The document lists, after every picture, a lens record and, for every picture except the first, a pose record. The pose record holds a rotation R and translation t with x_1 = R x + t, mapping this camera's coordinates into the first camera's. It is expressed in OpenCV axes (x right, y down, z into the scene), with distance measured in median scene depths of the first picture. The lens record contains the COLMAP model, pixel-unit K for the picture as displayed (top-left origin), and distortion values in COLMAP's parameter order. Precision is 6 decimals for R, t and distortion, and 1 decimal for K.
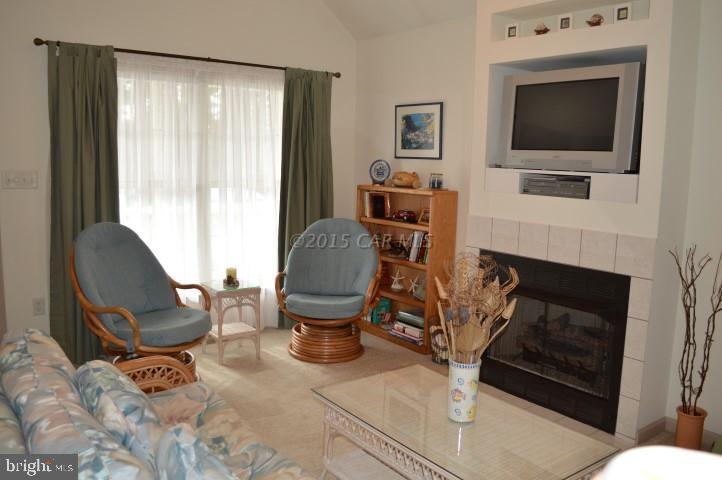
lens RADIAL K [[604.2, 0, 364.2], [0, 604.2, 241.1], [0, 0, 1]] dist [-0.069832, 0.001444]
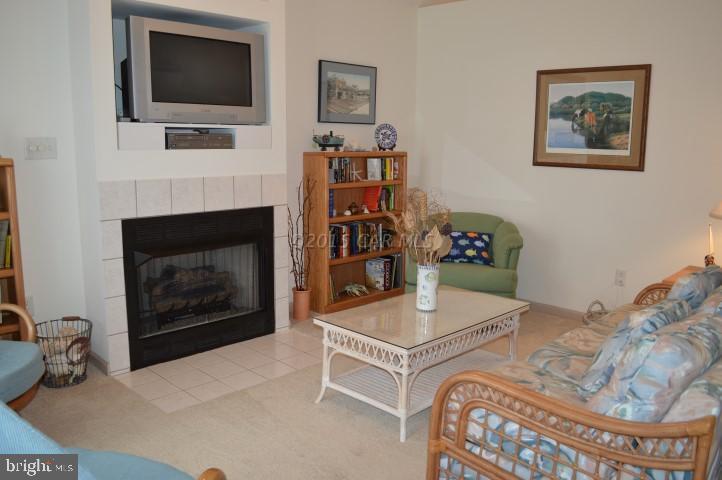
lens RADIAL K [[604.2, 0, 364.2], [0, 604.2, 238.2], [0, 0, 1]] dist [-0.069832, 0.001444]
pose [[-0.151442, -0.201678, 0.967673, -0.765181], [0.108704, 0.969629, 0.219098, -0.122865], [-0.982471, 0.138370, -0.124920, 0.883942]]
